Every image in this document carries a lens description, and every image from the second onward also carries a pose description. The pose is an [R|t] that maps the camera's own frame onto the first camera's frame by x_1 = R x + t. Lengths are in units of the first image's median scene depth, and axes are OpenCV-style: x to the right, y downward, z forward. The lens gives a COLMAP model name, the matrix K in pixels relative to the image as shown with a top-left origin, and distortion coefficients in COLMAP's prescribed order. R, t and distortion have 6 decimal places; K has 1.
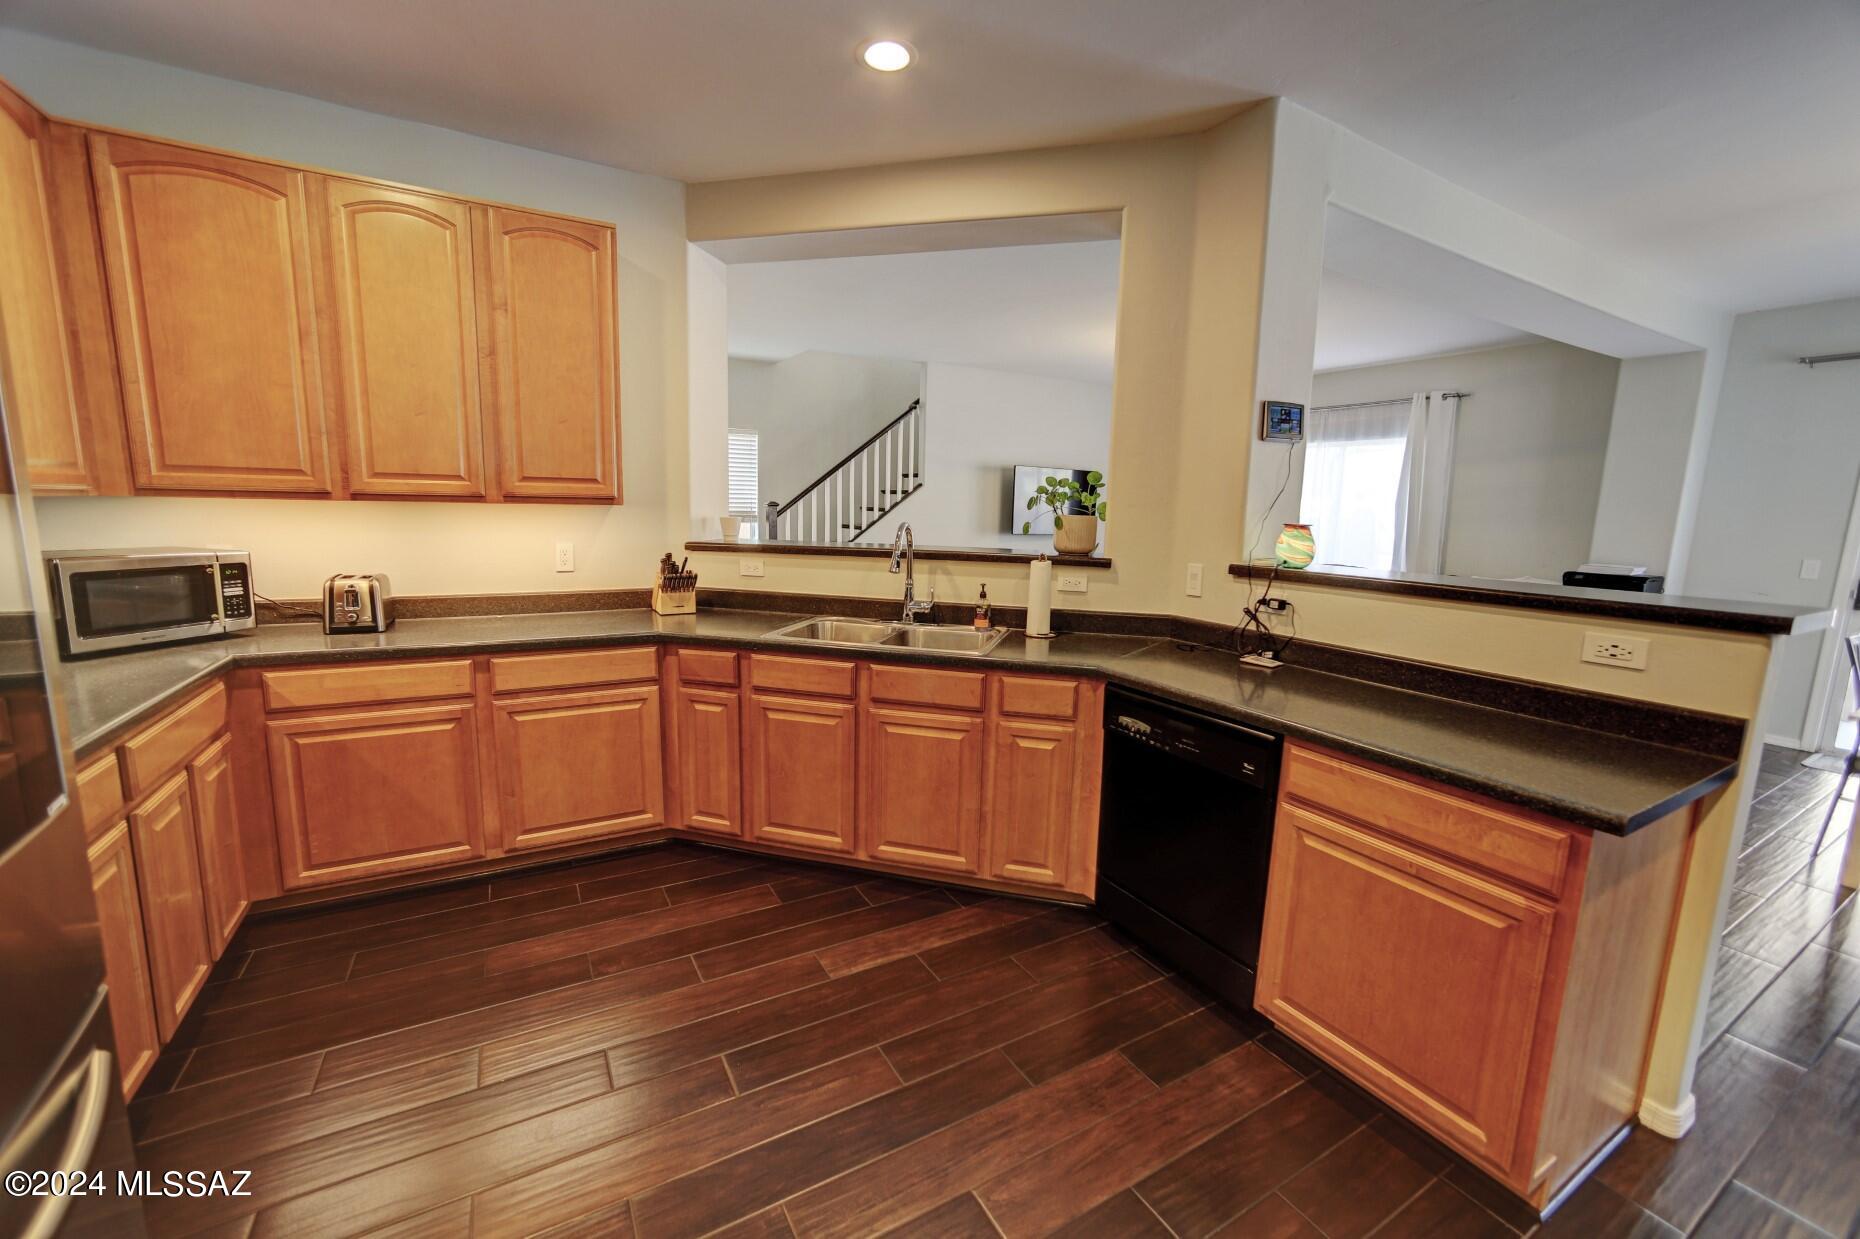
lens RADIAL K [[738.8, 0, 924.1], [0, 738.8, 619.0], [0, 0, 1]] dist [-0.030893, 0.009211]
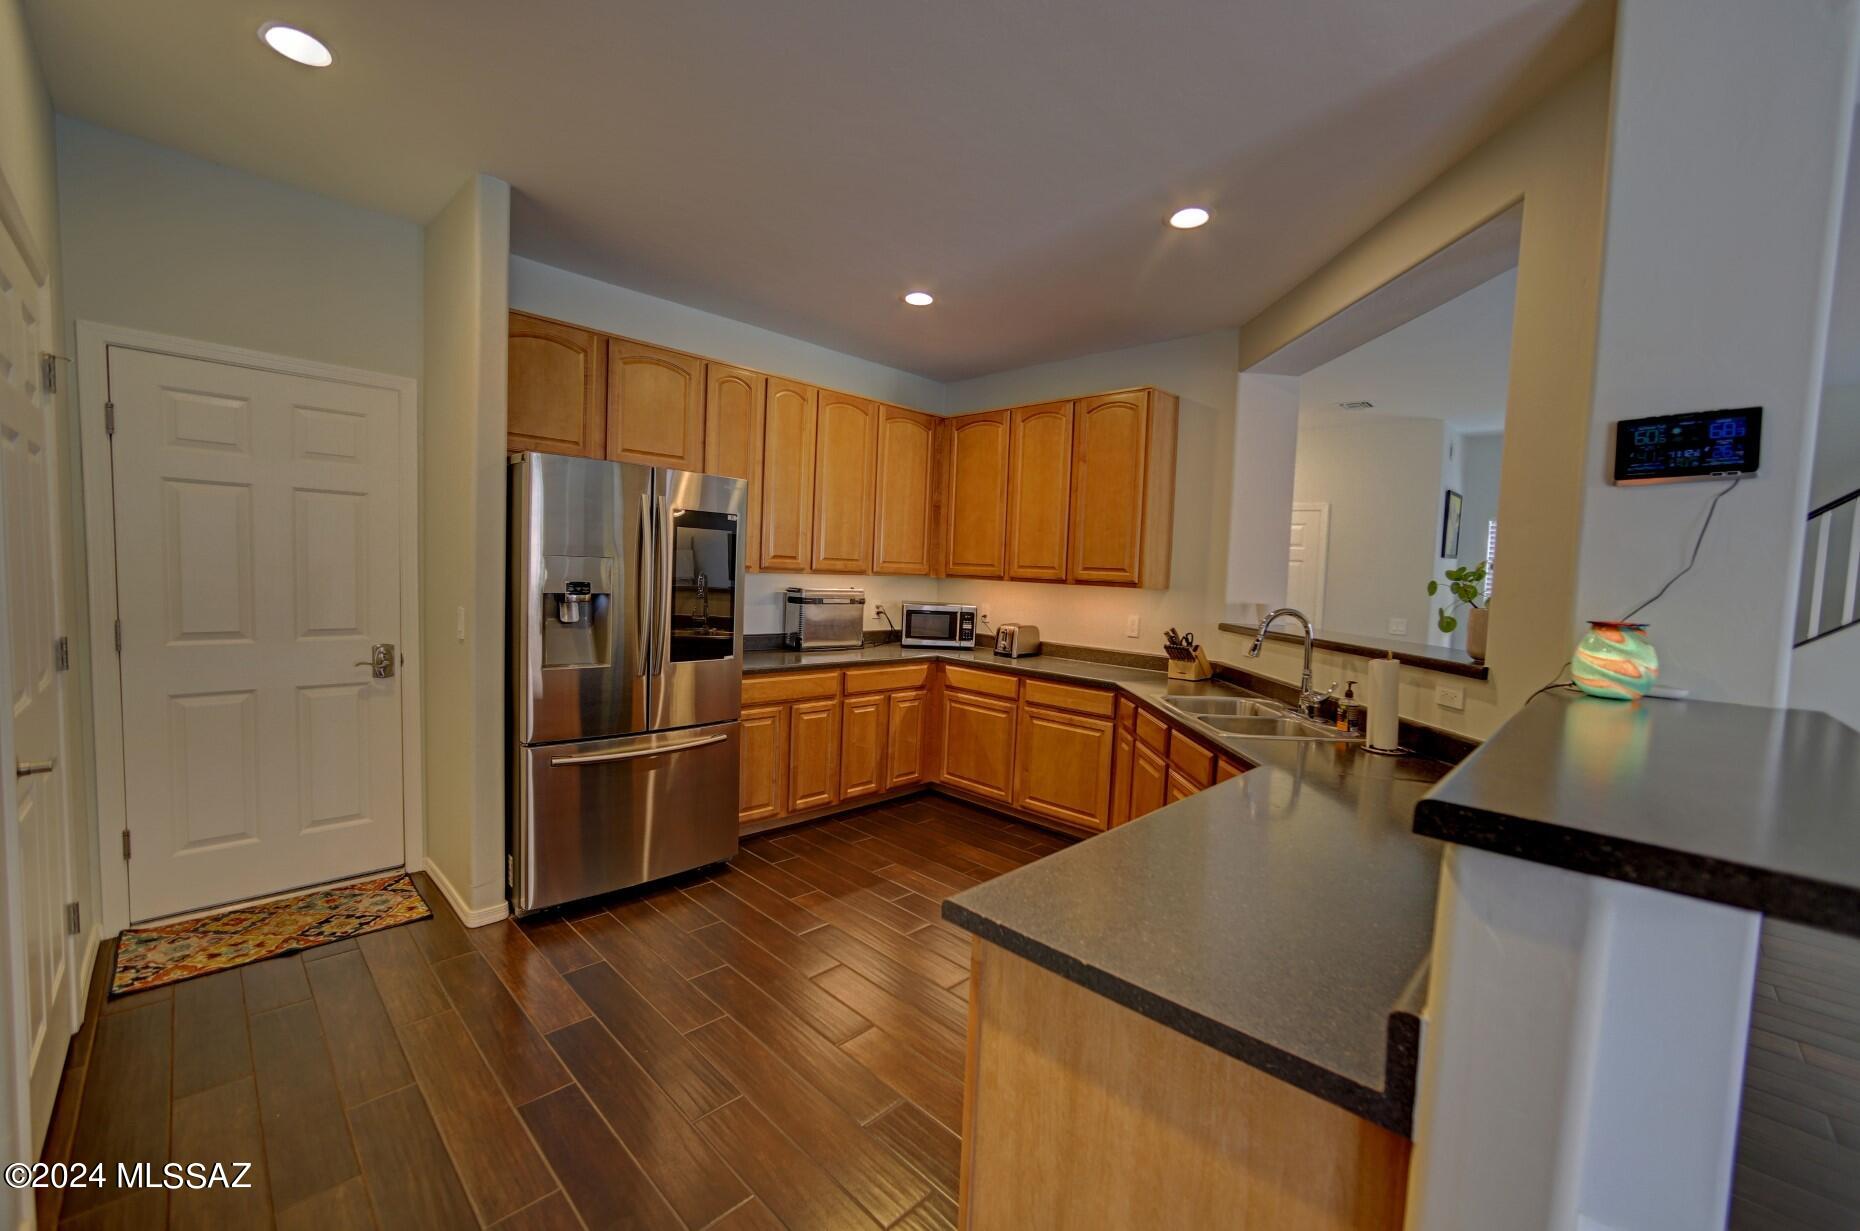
lens RADIAL K [[743.6, 0, 921.8], [0, 743.6, 615.9], [0, 0, 1]] dist [-0.000034, -0.000016]
pose [[0.283157, 0.044872, -0.958023, 0.848808], [-0.181018, 0.983452, -0.007439, -0.027180], [0.941836, 0.175526, 0.286594, 0.279690]]
